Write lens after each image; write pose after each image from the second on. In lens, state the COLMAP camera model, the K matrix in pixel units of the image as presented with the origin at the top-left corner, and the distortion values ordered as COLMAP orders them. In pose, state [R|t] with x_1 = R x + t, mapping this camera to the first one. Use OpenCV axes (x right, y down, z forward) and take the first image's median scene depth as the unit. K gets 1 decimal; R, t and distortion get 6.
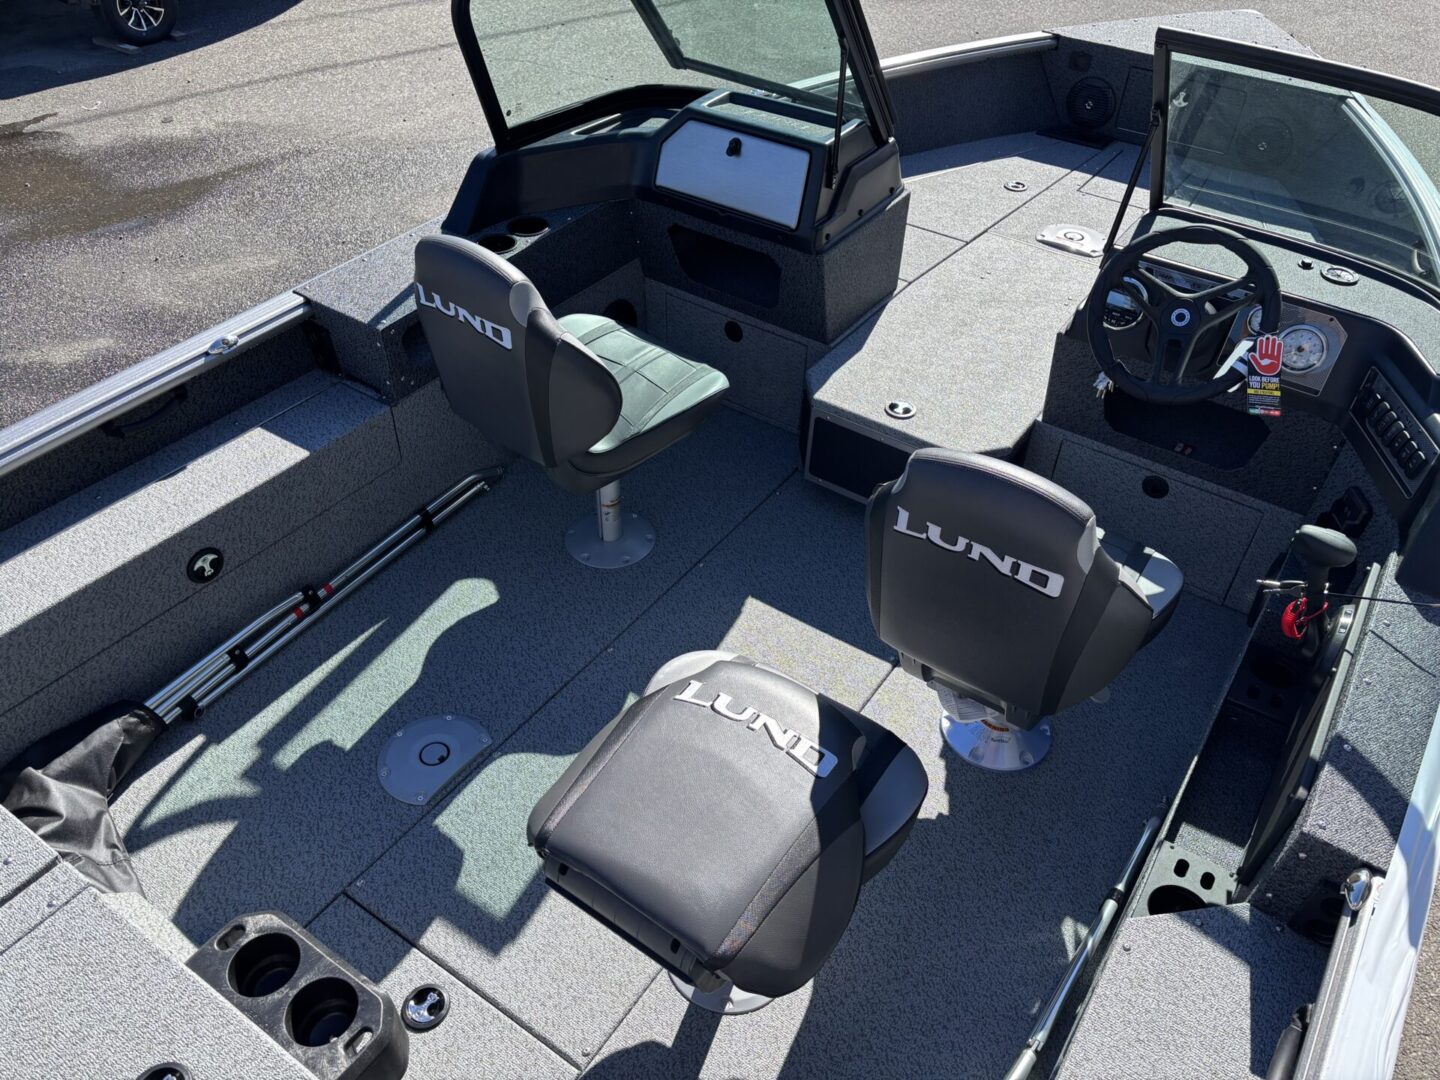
lens RADIAL K [[1088.7, 0, 730.8], [0, 1088.7, 547.6], [0, 0, 1]] dist [0.031630, -0.034069]
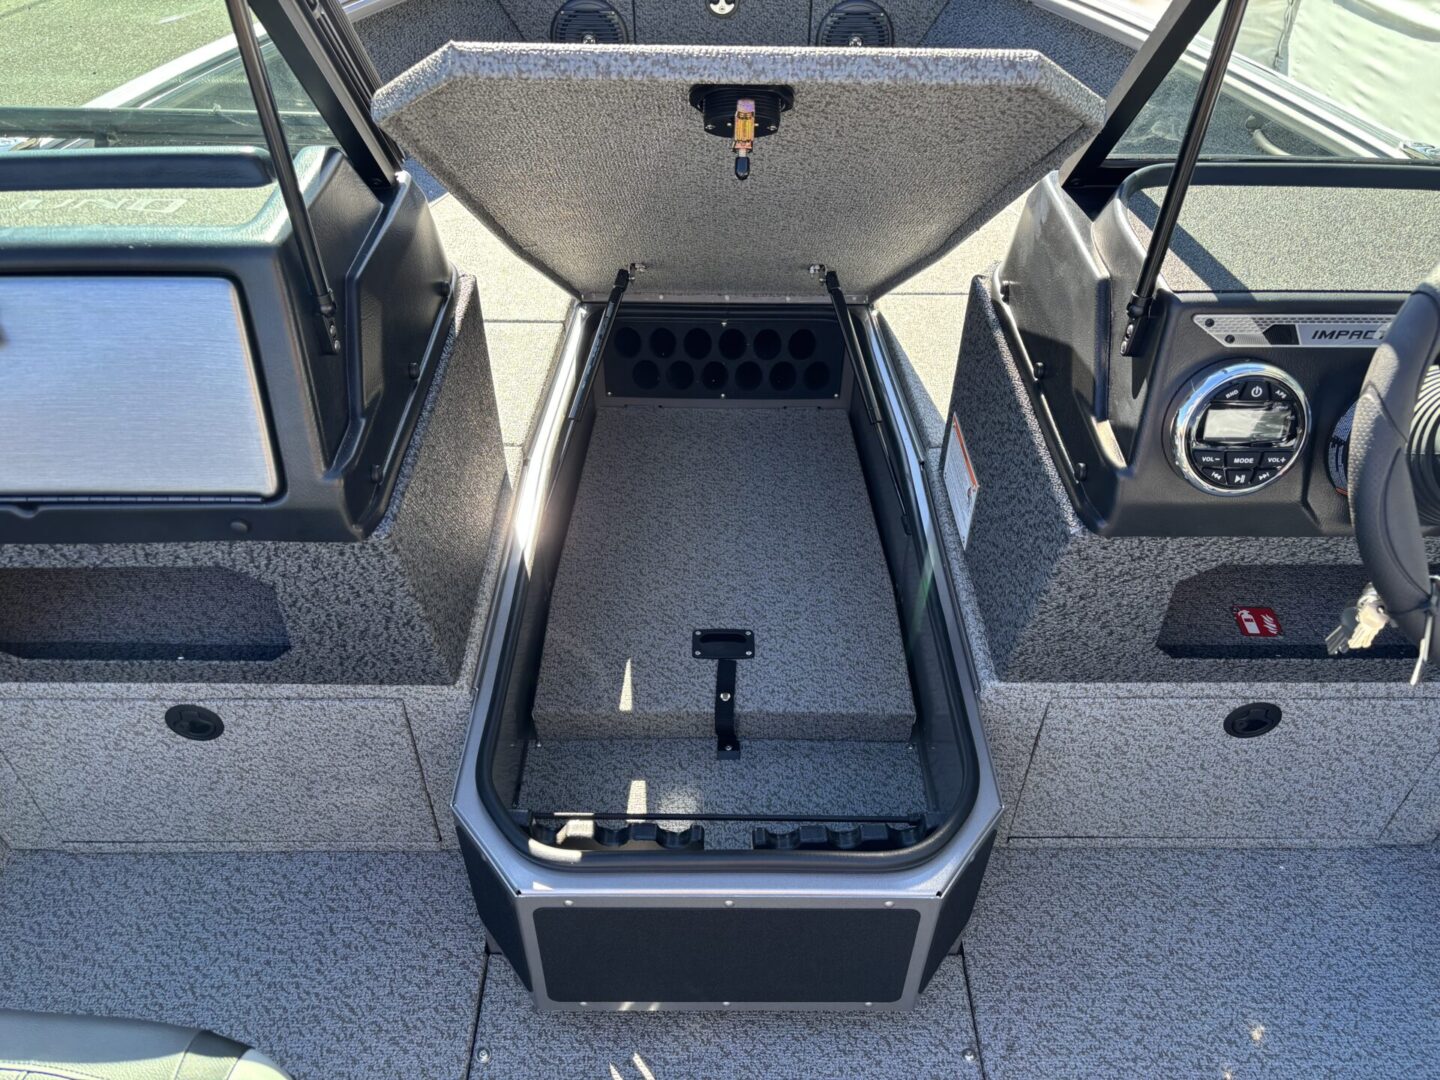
lens RADIAL K [[1088.7, 0, 730.5], [0, 1088.7, 540.0], [0, 0, 1]] dist [0.031630, -0.034069]
pose [[0.820288, -0.392548, 0.415974, 0.026105], [0.389062, 0.916063, 0.097255, -0.248740], [-0.419236, 0.082062, 0.904161, 0.610776]]
